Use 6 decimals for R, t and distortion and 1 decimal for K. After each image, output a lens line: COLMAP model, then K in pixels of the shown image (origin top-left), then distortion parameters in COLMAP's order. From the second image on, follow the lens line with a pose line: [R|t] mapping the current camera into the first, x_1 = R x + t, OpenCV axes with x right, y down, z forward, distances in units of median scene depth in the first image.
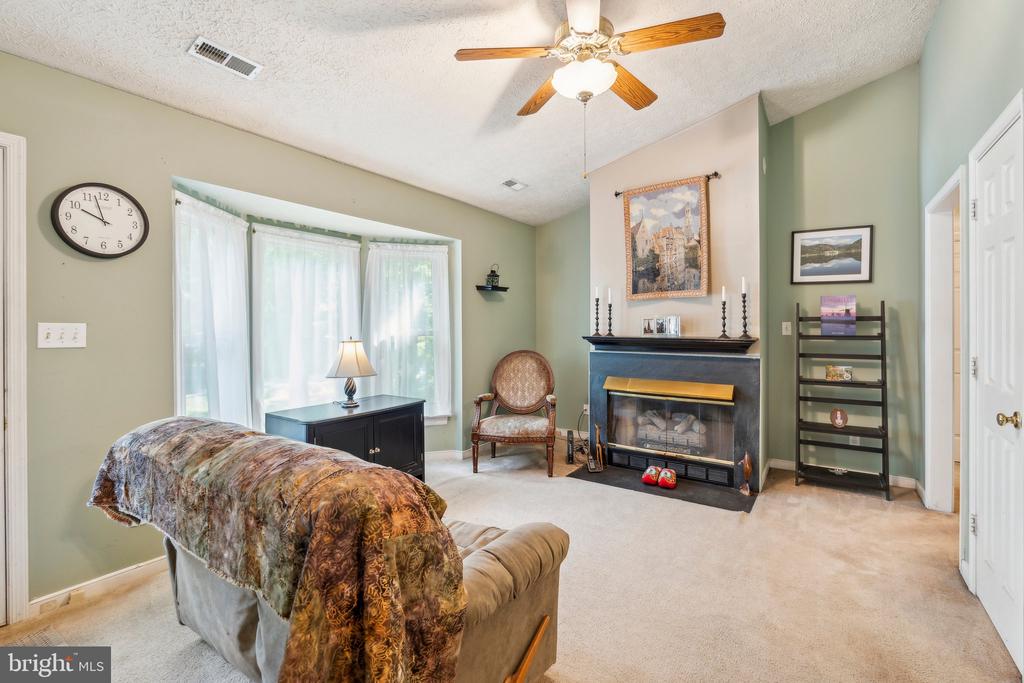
lens RADIAL K [[461.6, 0, 515.0], [0, 461.6, 327.8], [0, 0, 1]] dist [-0.001250, -0.000199]
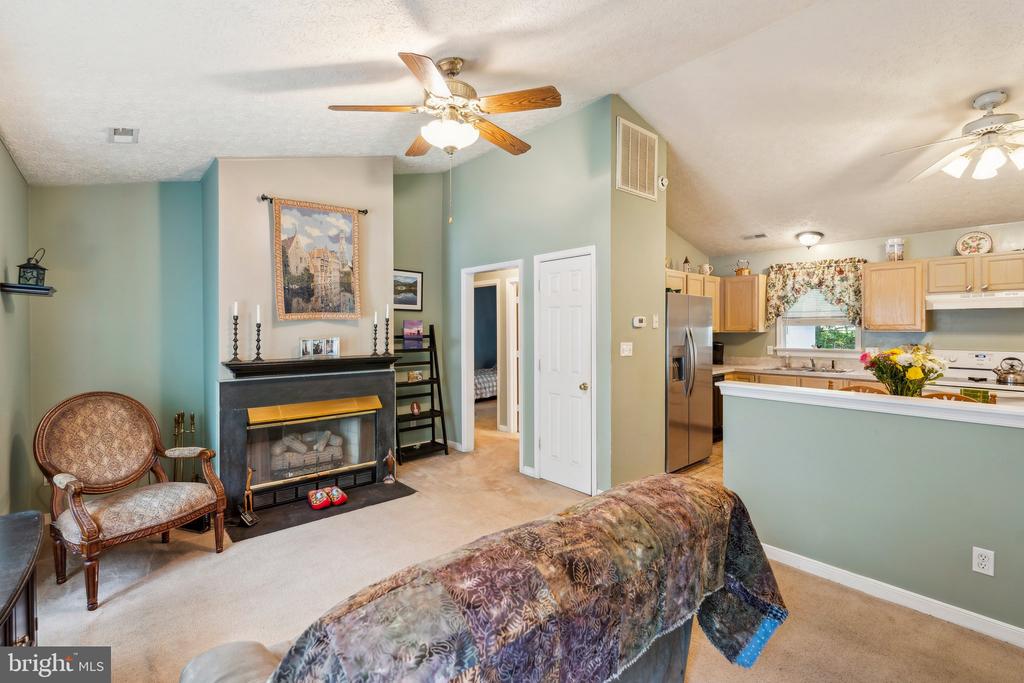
lens RADIAL K [[461.6, 0, 510.9], [0, 461.6, 334.0], [0, 0, 1]] dist [-0.001250, -0.000199]
pose [[0.250874, -0.013354, 0.967928, -0.551428], [0.010580, 0.999883, 0.011053, -0.039638], [-0.967962, 0.007468, 0.250986, 0.356693]]
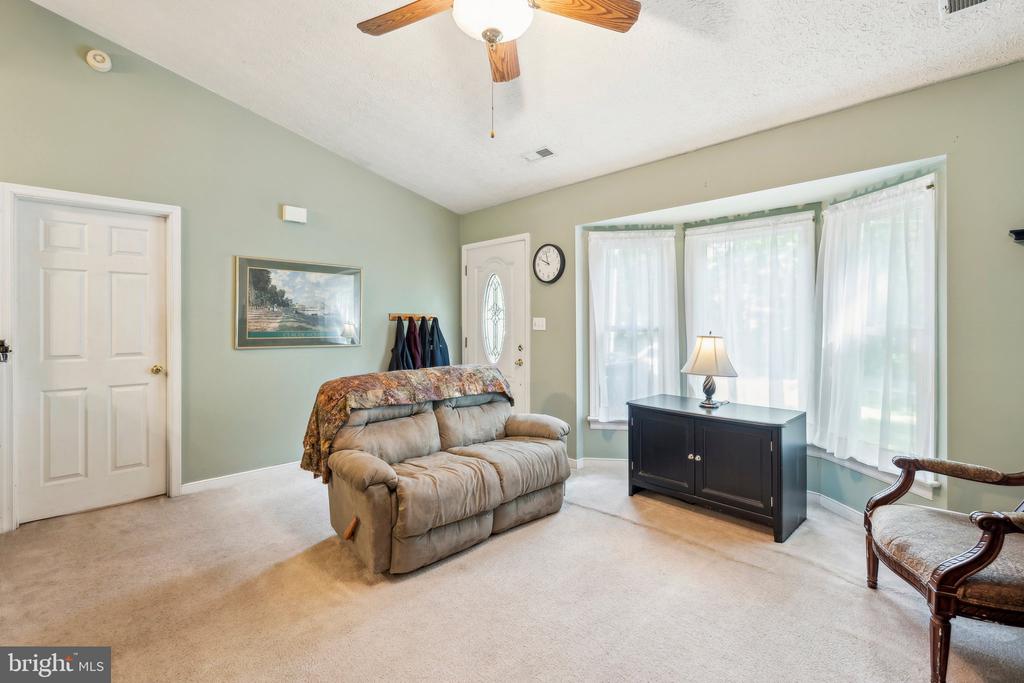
lens RADIAL K [[461.6, 0, 527.8], [0, 461.6, 321.0], [0, 0, 1]] dist [-0.001250, -0.000199]
pose [[-0.201991, 0.005400, -0.979373, 0.561486], [-0.004523, 0.999969, 0.006446, -0.005186], [0.979377, 0.005732, -0.201960, 0.751526]]
